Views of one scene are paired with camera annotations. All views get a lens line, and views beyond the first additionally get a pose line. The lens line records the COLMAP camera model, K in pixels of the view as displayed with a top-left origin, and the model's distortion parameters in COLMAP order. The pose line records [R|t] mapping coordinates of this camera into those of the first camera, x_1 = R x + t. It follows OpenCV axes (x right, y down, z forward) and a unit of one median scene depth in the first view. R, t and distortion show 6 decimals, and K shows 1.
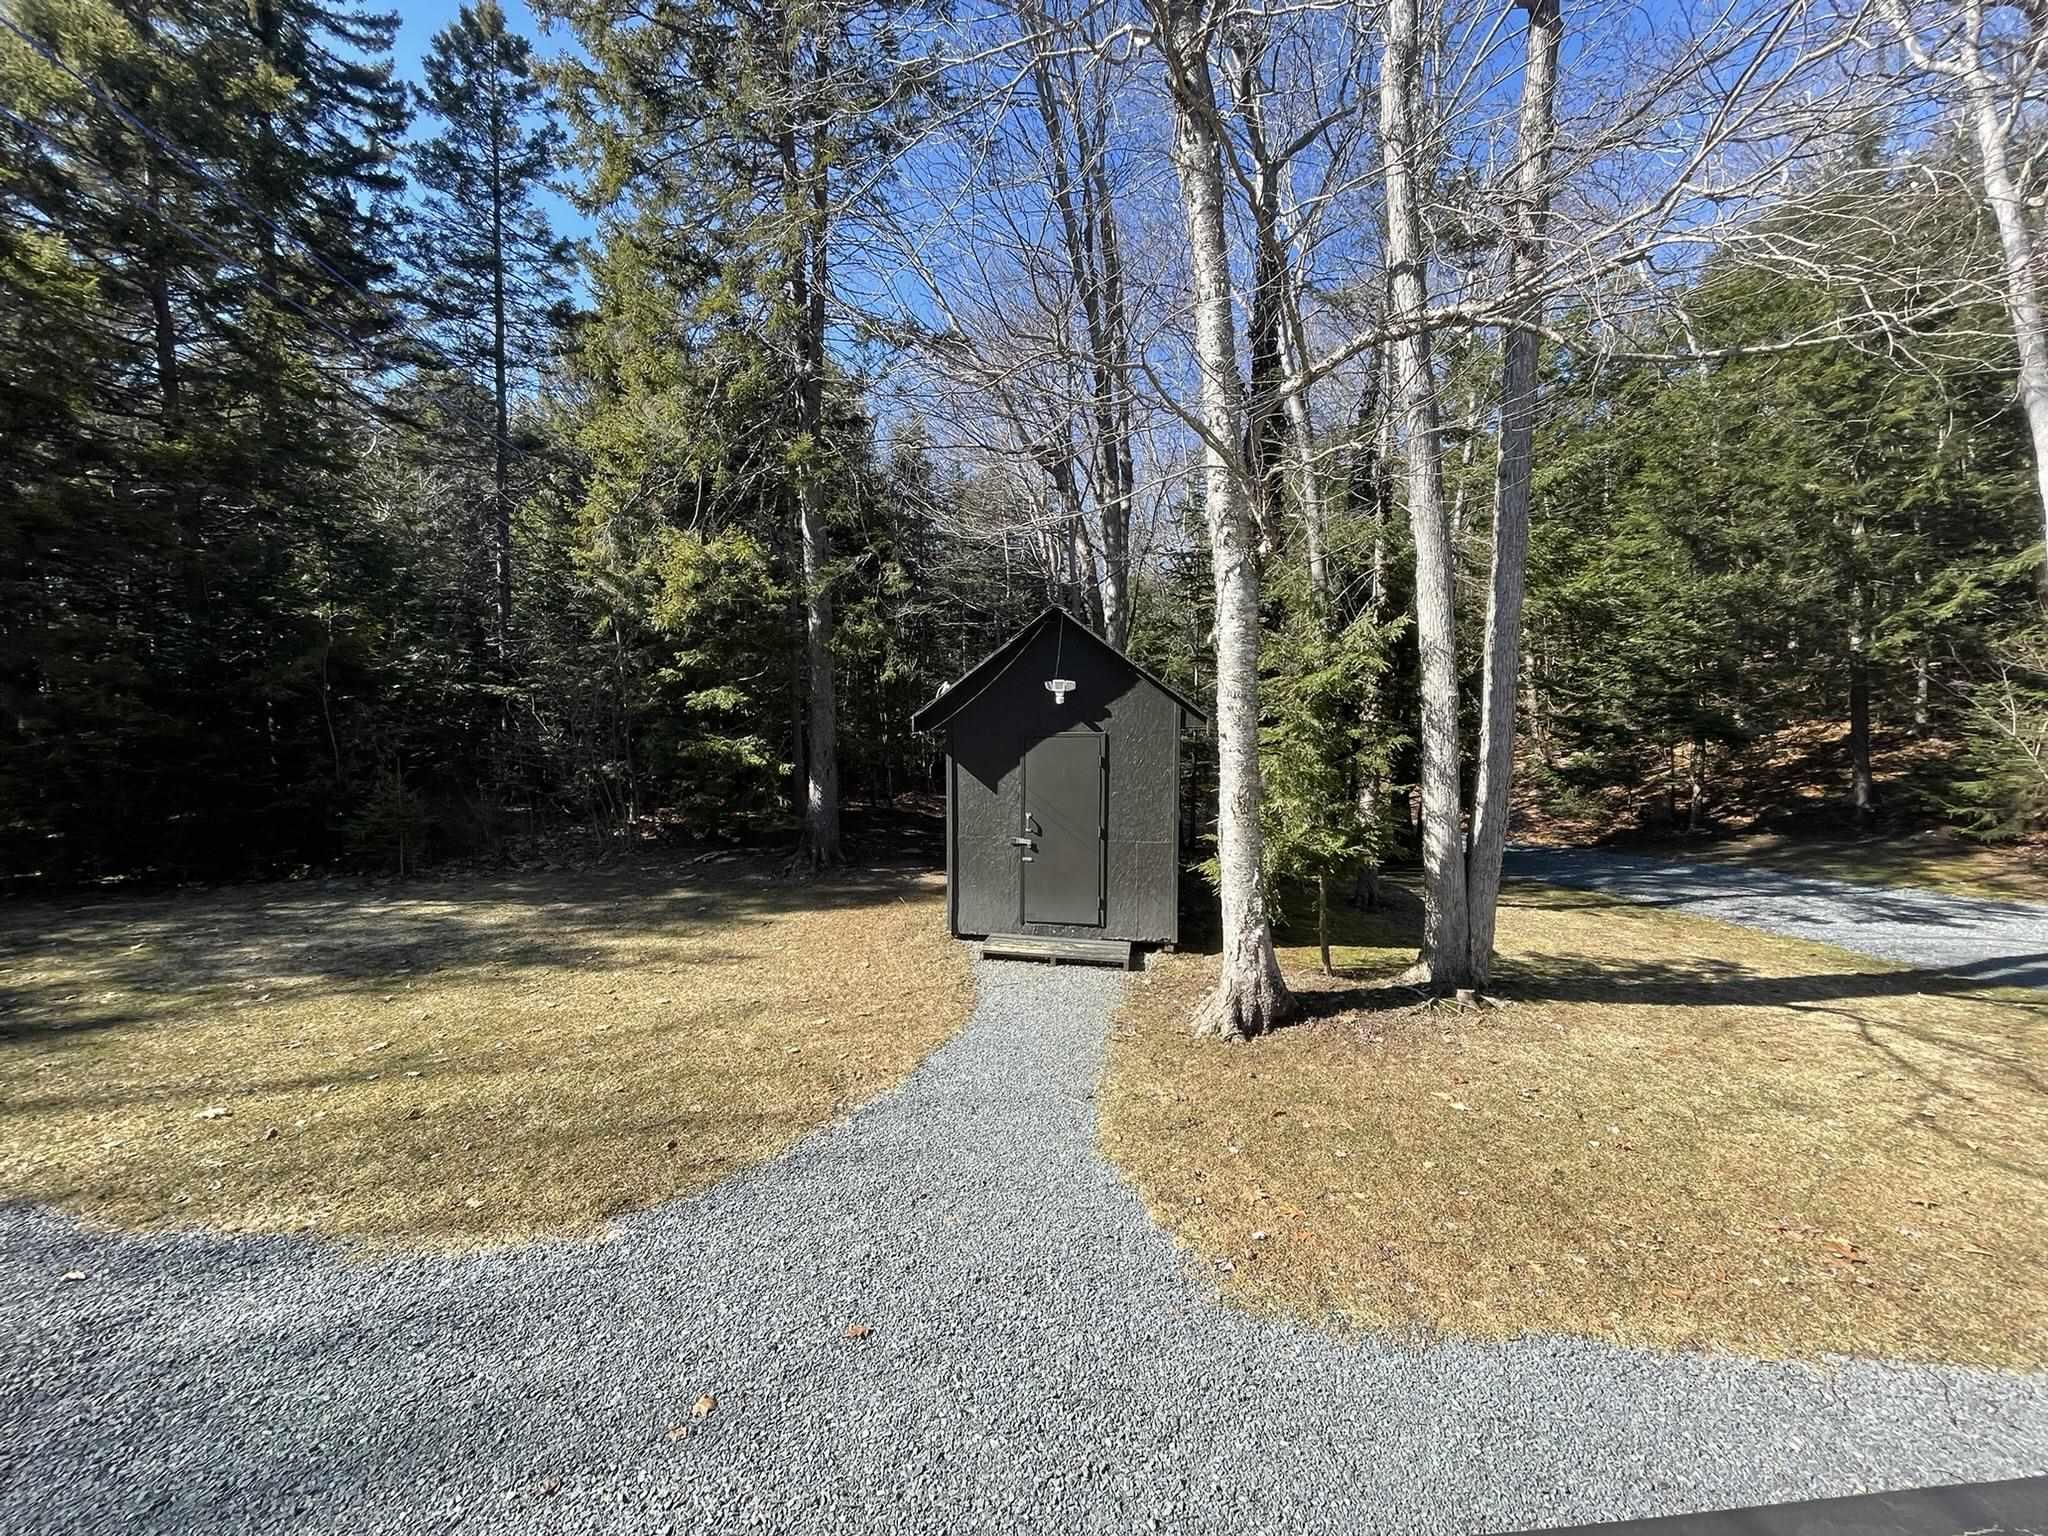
lens RADIAL K [[816.9, 0, 1024.3], [0, 816.9, 773.8], [0, 0, 1]] dist [0.000194, 0.000002]
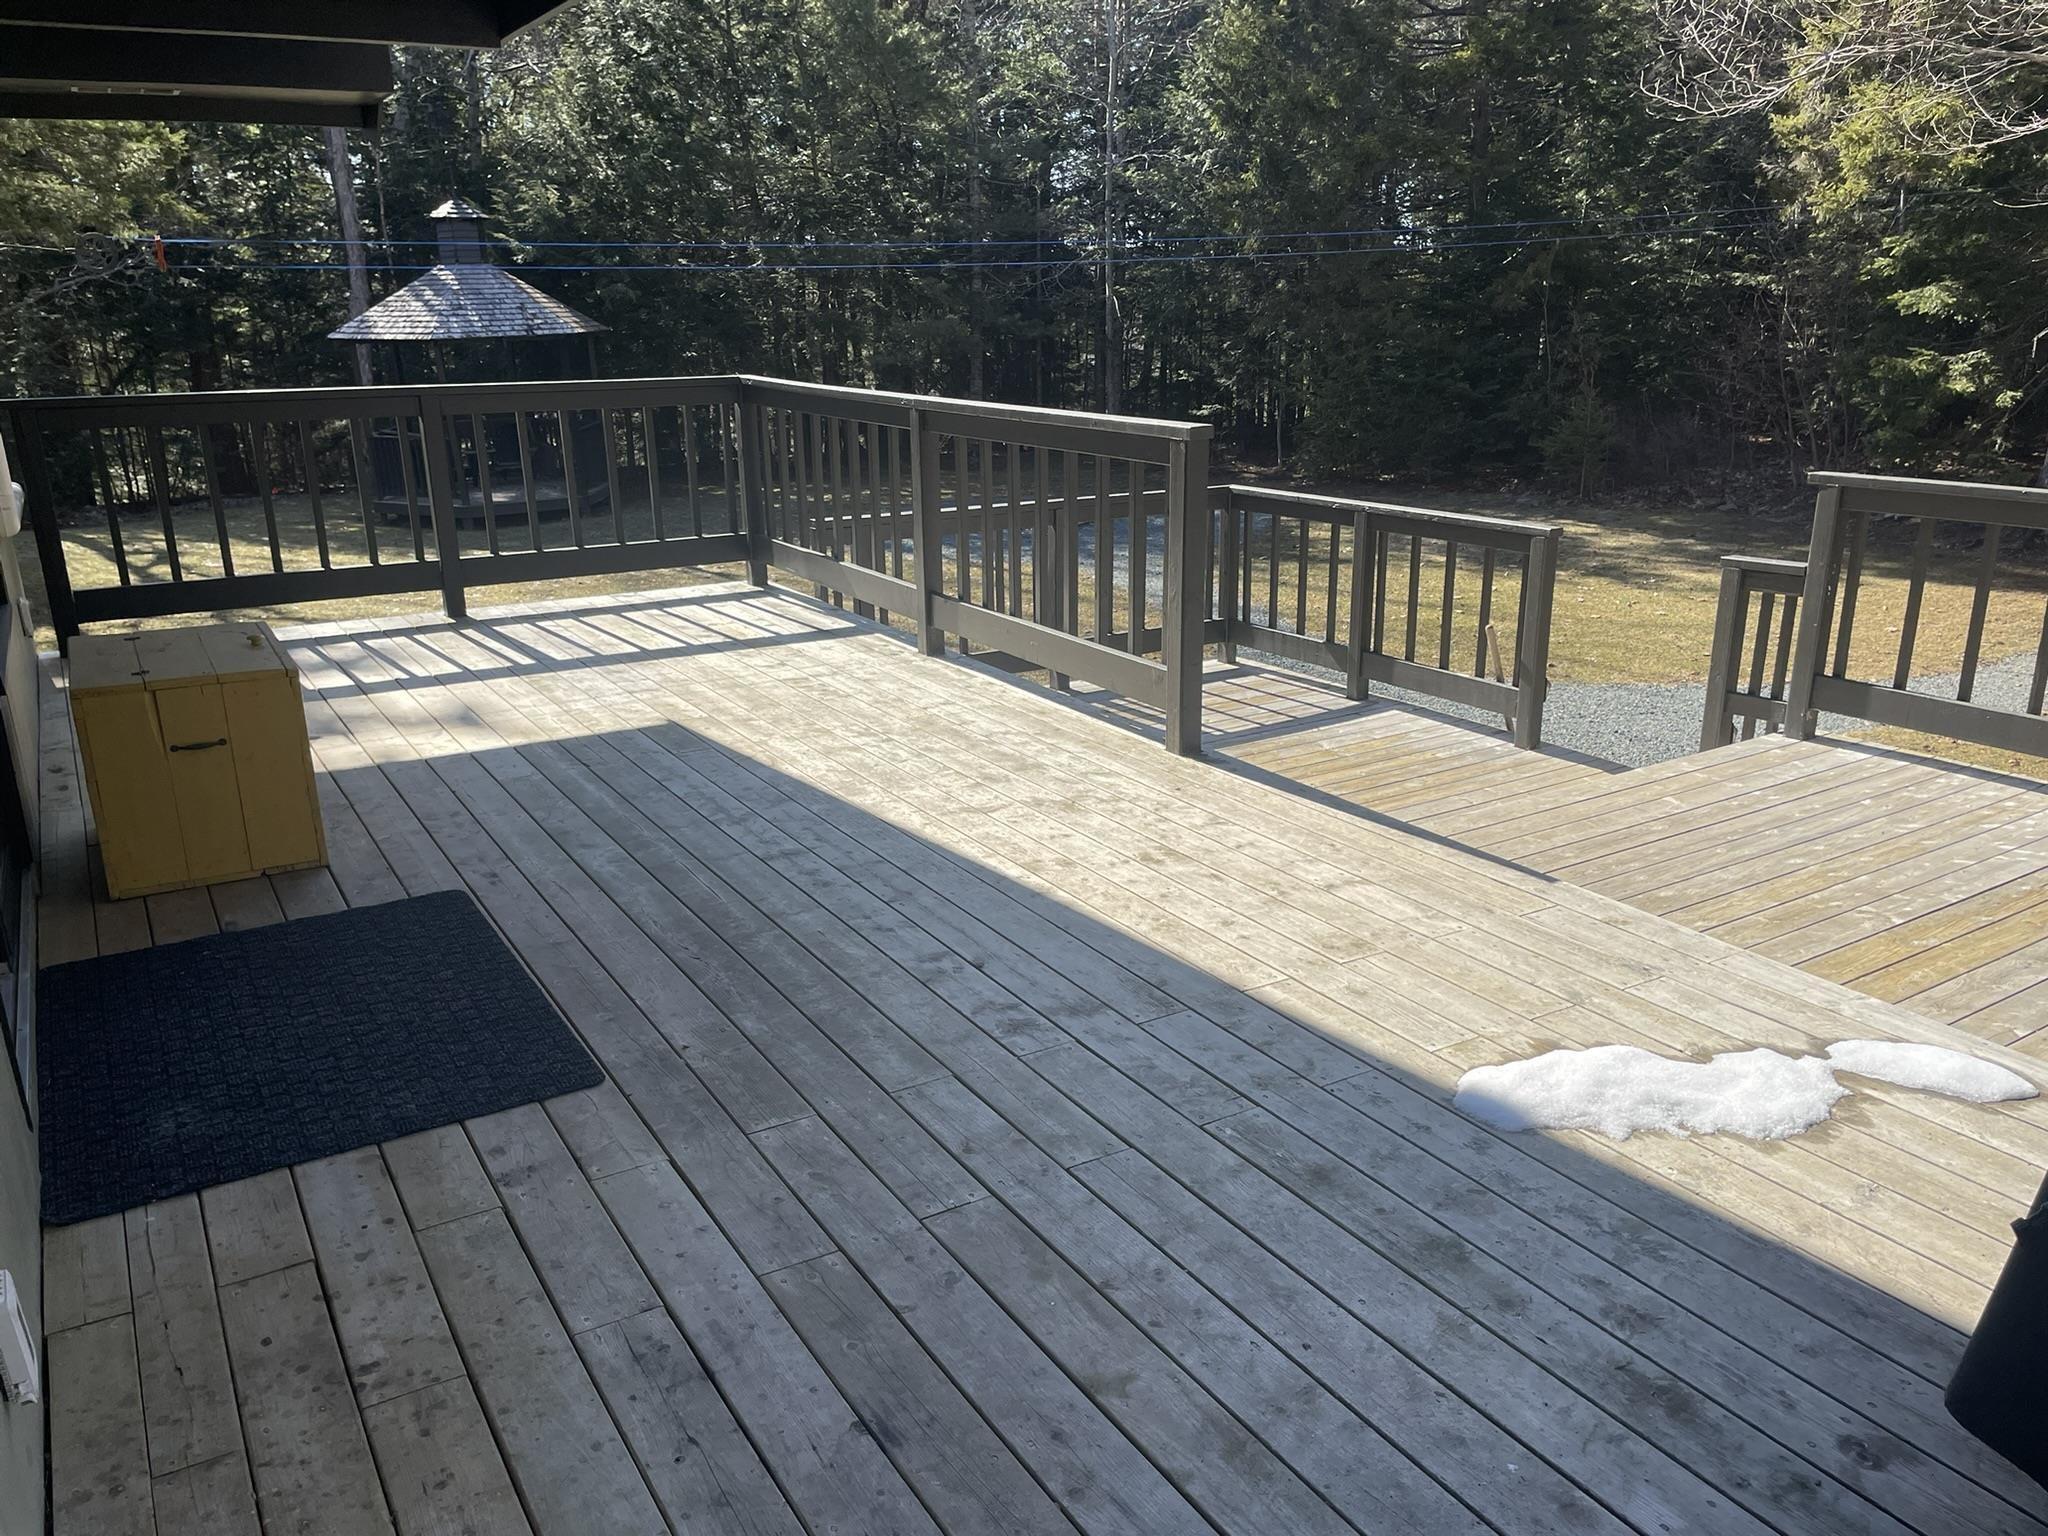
lens RADIAL K [[1530.5, 0, 1025.1], [0, 1530.5, 767.2], [0, 0, 1]] dist [-0.009664, -0.003981]
pose [[0.408454, 0.250629, -0.877696, 0.615983], [-0.021365, 0.963927, 0.265309, -0.031251], [0.912529, -0.089614, 0.399074, -0.345178]]
